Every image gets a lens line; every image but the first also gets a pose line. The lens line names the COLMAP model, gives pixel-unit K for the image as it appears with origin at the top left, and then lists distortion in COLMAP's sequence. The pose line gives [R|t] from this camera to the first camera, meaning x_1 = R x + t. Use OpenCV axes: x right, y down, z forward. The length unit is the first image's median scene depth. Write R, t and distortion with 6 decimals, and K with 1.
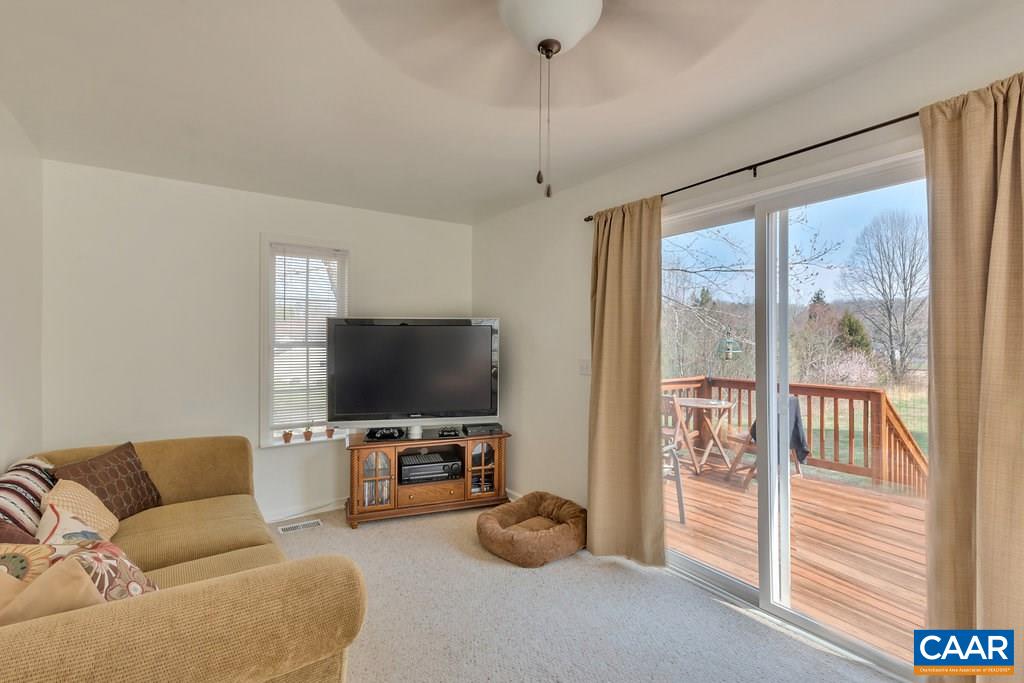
lens RADIAL K [[479.3, 0, 512.0], [0, 479.3, 341.5], [0, 0, 1]] dist [-0.002523, -0.000651]
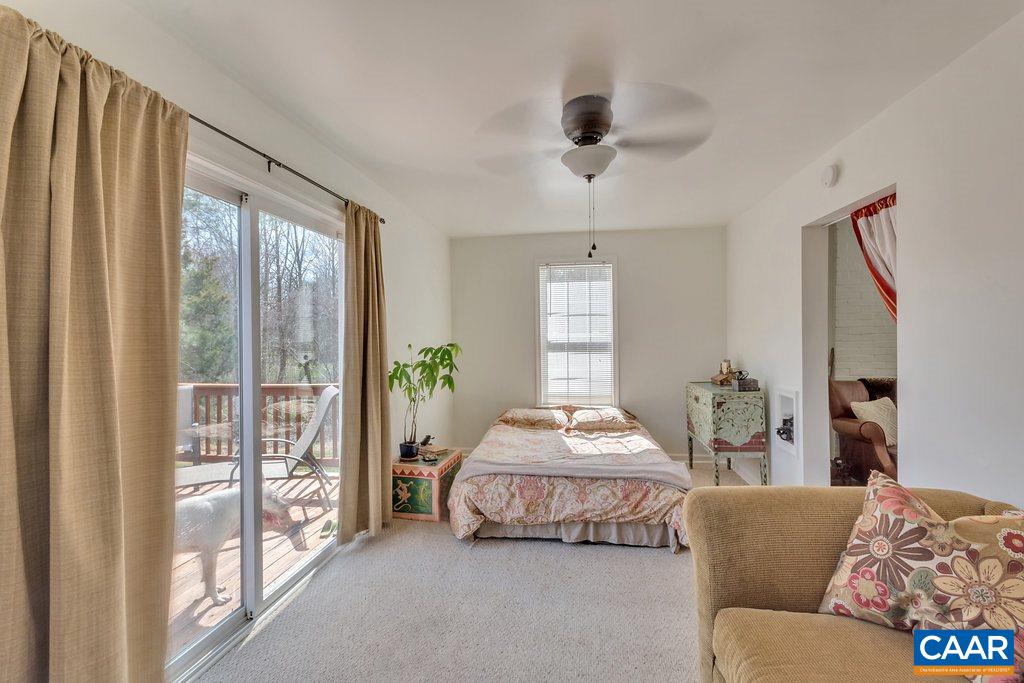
lens RADIAL K [[479.3, 0, 512.0], [0, 479.3, 341.5], [0, 0, 1]] dist [-0.002523, -0.000651]
pose [[-0.738132, -0.010738, 0.674571, -0.495681], [0.005069, 0.999757, 0.021460, -0.014197], [-0.674637, 0.019260, -0.737898, 1.328187]]
